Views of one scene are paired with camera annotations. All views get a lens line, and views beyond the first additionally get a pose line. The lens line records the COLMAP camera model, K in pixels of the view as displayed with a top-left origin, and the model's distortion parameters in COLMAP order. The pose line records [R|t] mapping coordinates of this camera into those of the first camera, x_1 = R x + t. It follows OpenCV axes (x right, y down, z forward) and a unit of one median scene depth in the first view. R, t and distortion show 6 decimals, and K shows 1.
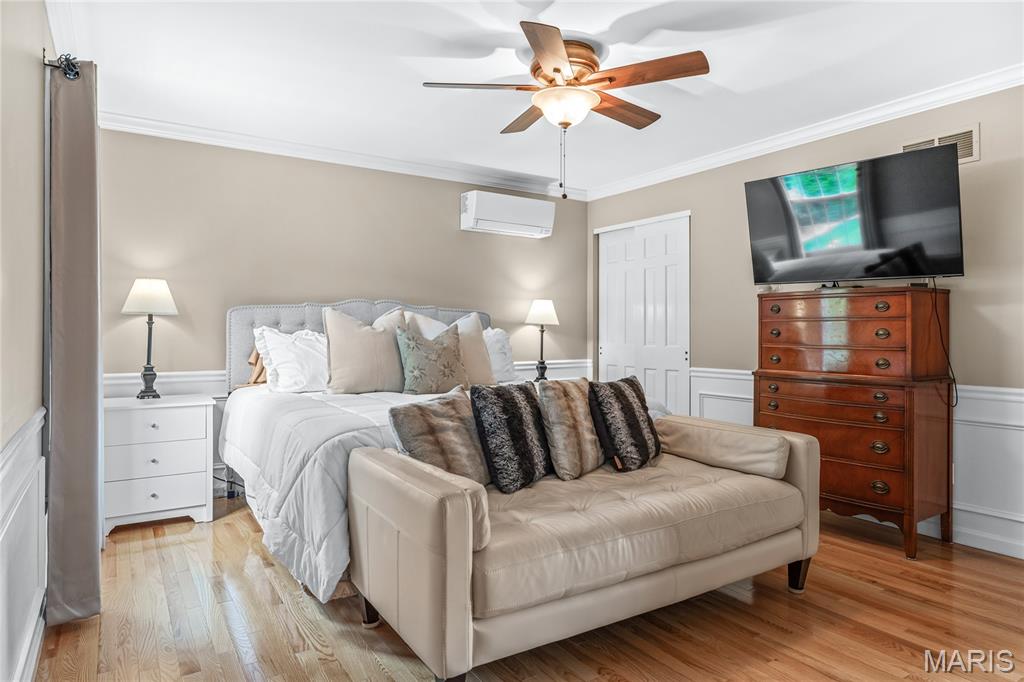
lens RADIAL K [[614.5, 0, 515.6], [0, 614.5, 338.4], [0, 0, 1]] dist [-0.002605, 0.000985]
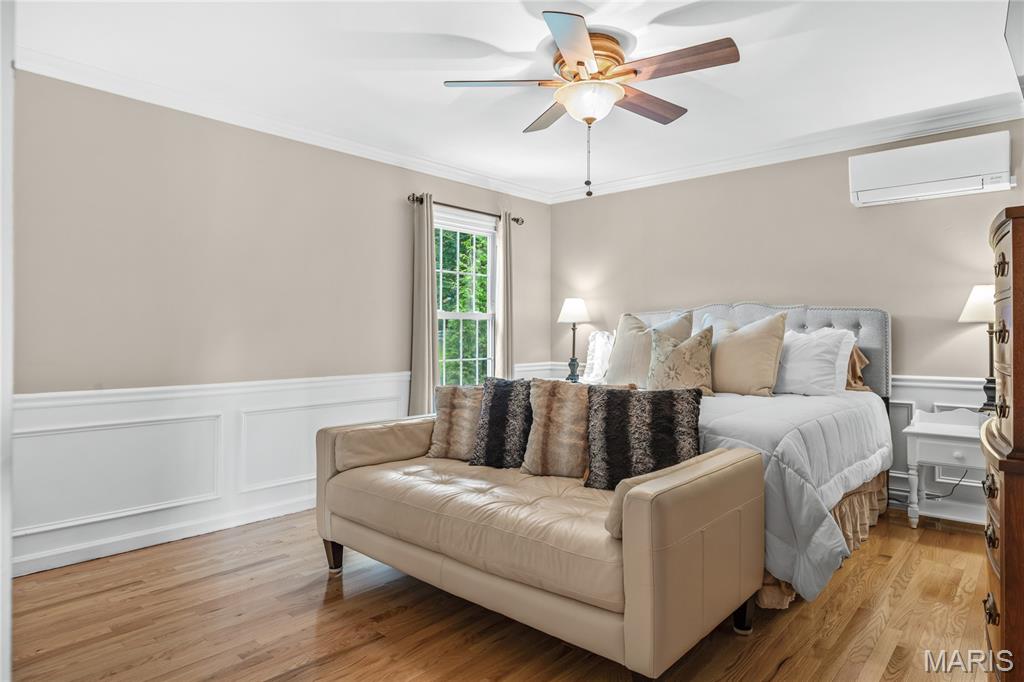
lens RADIAL K [[614.5, 0, 514.5], [0, 614.5, 335.8], [0, 0, 1]] dist [-0.002605, 0.000985]
pose [[0.263565, -0.000472, -0.964642, 0.768953], [-0.017945, 0.999824, -0.005393, 0.002665], [0.964475, 0.018732, 0.263510, 0.494657]]
